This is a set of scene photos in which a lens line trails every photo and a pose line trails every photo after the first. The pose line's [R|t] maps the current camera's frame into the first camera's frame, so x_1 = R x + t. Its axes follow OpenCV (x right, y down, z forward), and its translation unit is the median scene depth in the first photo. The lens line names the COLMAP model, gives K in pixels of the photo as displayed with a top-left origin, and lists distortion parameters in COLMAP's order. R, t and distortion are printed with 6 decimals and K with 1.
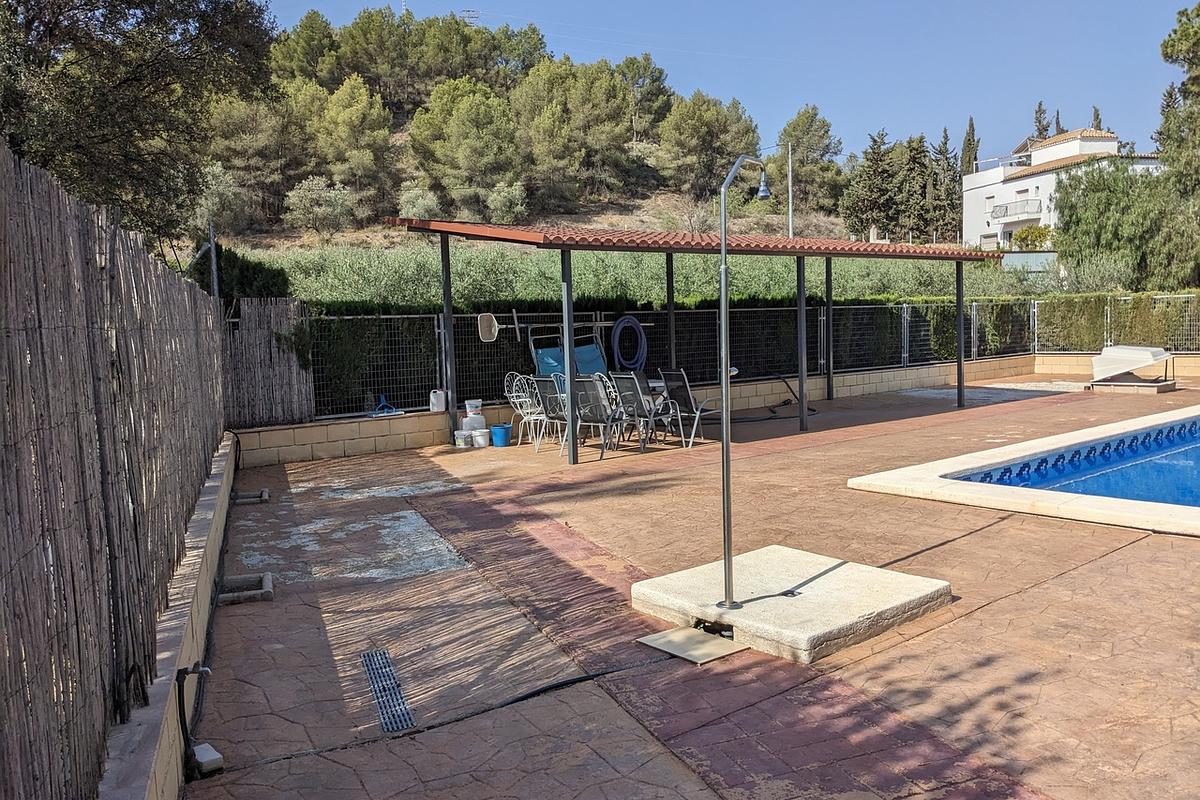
lens RADIAL K [[939.3, 0, 619.5], [0, 939.3, 398.3], [0, 0, 1]] dist [0.032154, -0.068031]
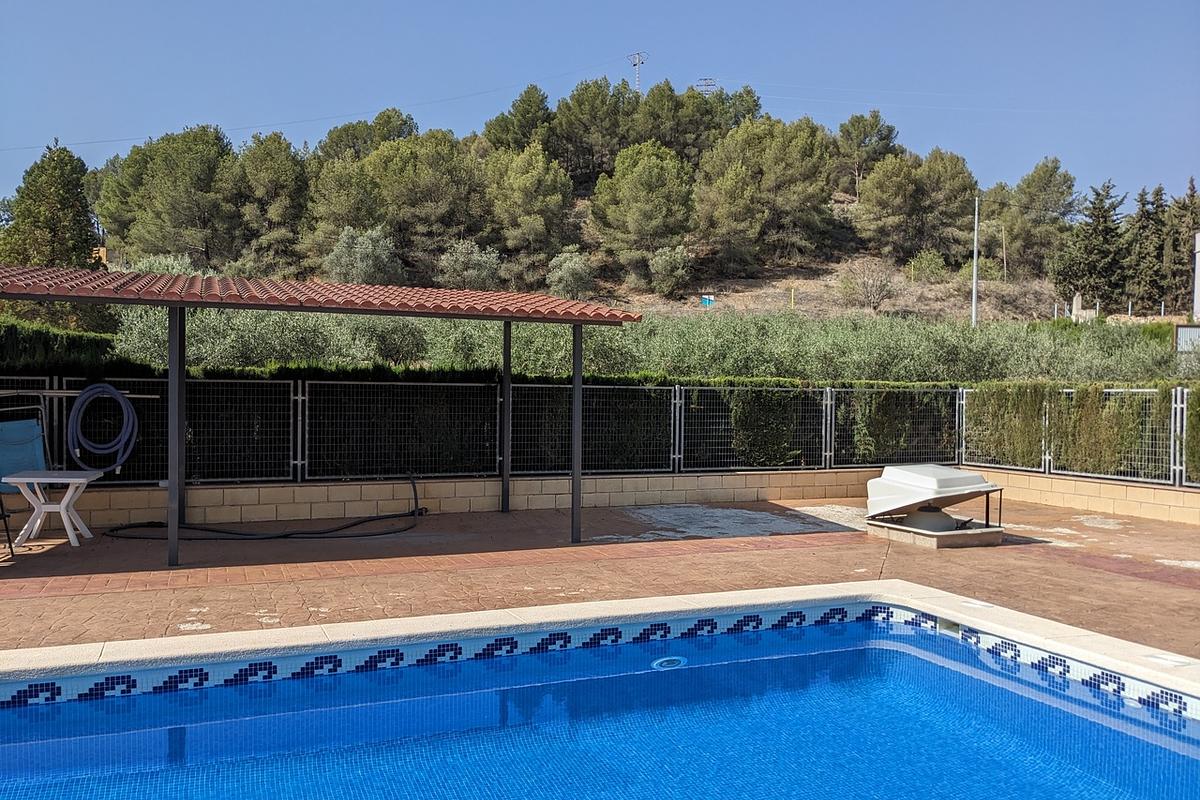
lens RADIAL K [[939.3, 0, 566.3], [0, 939.3, 425.2], [0, 0, 1]] dist [0.032154, -0.068031]
pose [[0.949165, 0.053100, -0.310267, 0.225514], [-0.065875, 0.997351, -0.030834, -0.021130], [0.307808, 0.049706, 0.950149, 0.147678]]
